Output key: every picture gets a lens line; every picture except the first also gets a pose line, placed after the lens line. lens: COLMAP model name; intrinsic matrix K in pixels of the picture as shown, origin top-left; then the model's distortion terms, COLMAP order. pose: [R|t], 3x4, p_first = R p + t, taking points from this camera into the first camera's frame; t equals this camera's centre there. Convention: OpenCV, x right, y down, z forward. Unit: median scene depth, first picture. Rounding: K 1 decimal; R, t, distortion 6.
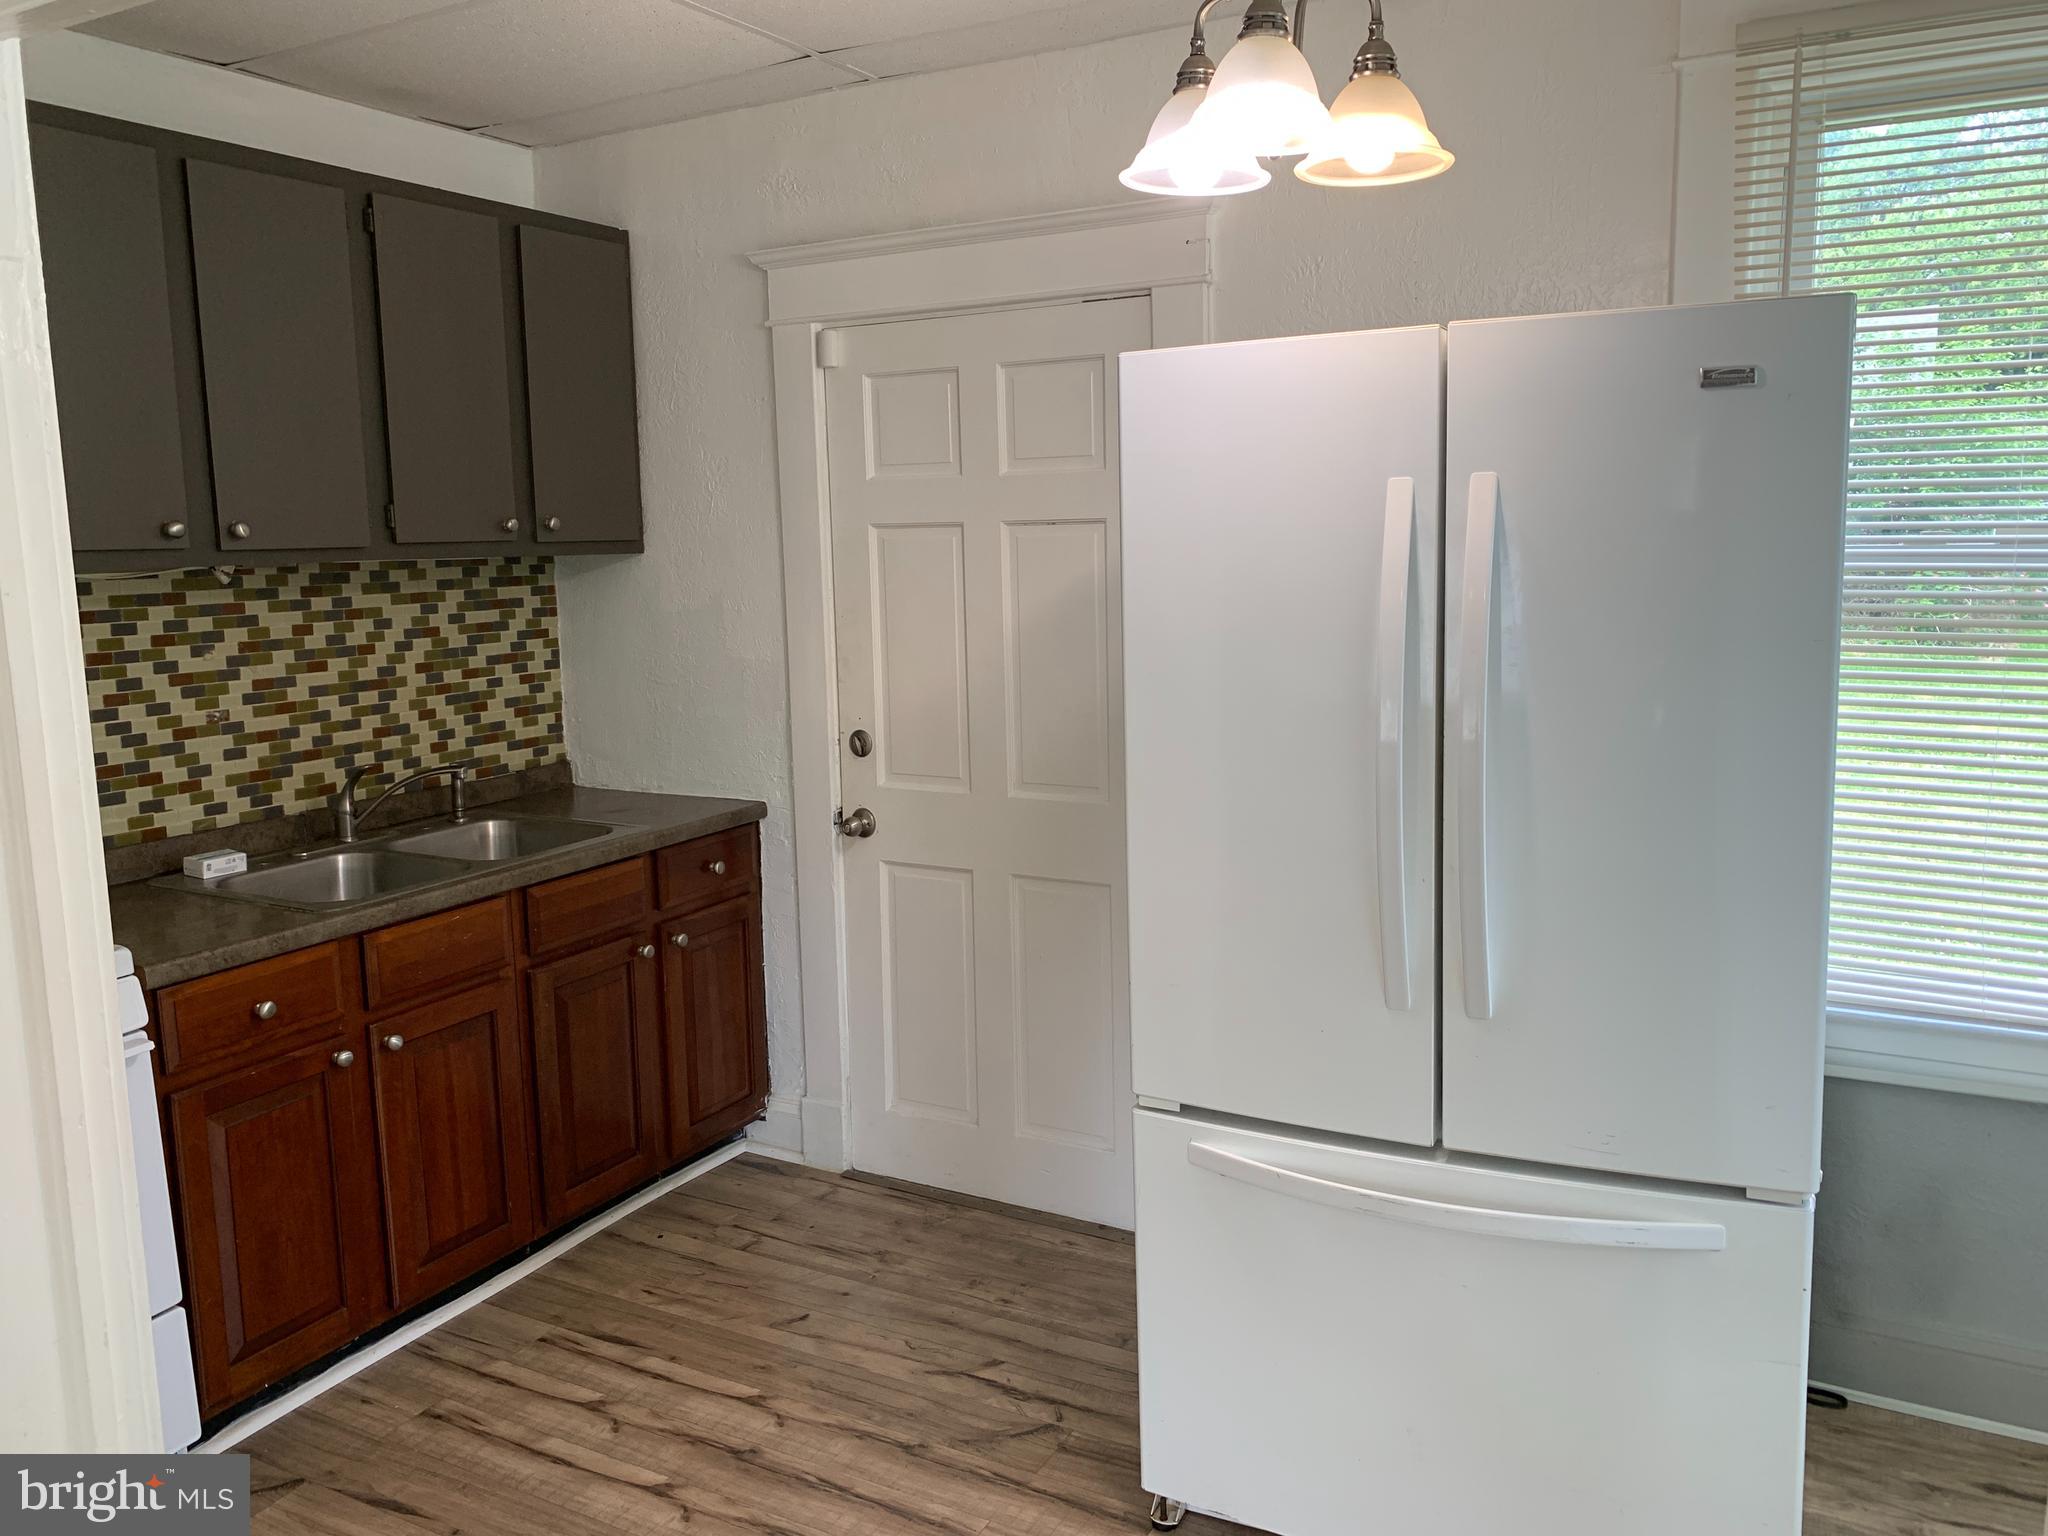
lens RADIAL K [[1570.0, 0, 1018.3], [0, 1570.0, 760.4], [0, 0, 1]] dist [0.031893, -0.029682]
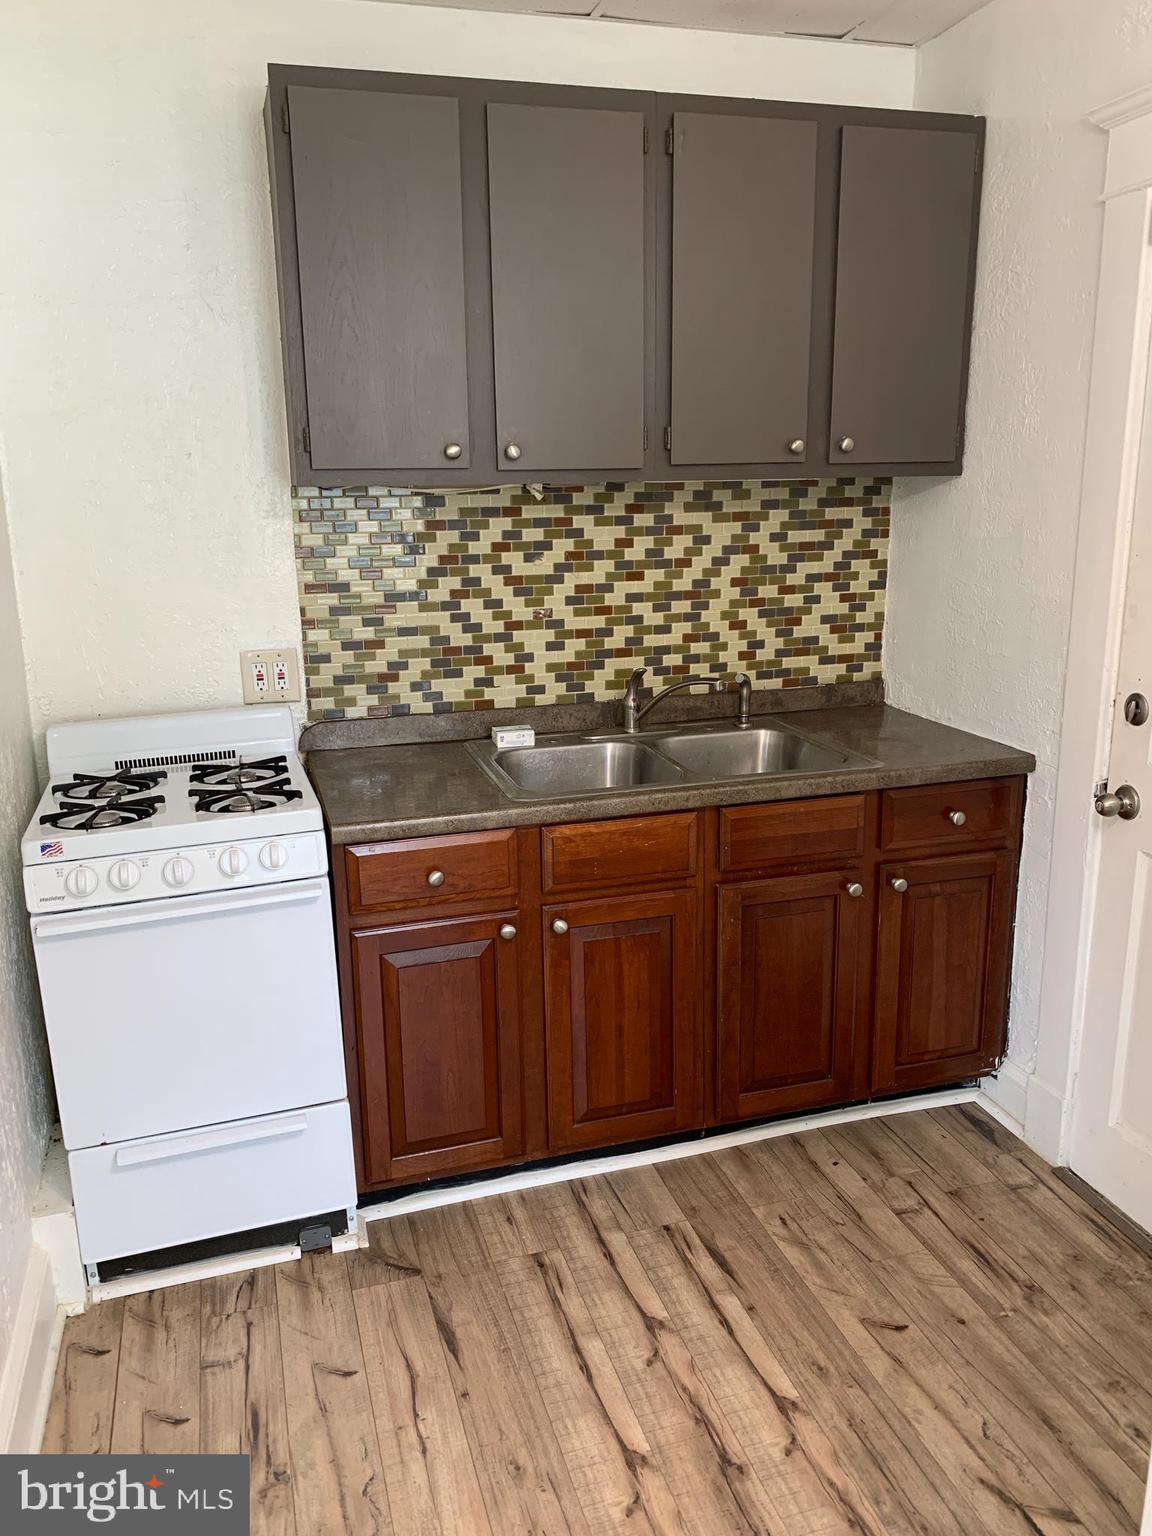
lens RADIAL K [[1177.5, 0, 575.5], [0, 1177.5, 765.2], [0, 0, 1]] dist [0.031893, -0.029682]
pose [[0.716490, 0.177088, -0.674746, 0.128587], [-0.101606, 0.983420, 0.150207, -0.050139], [0.690158, -0.039064, 0.722604, 0.364112]]
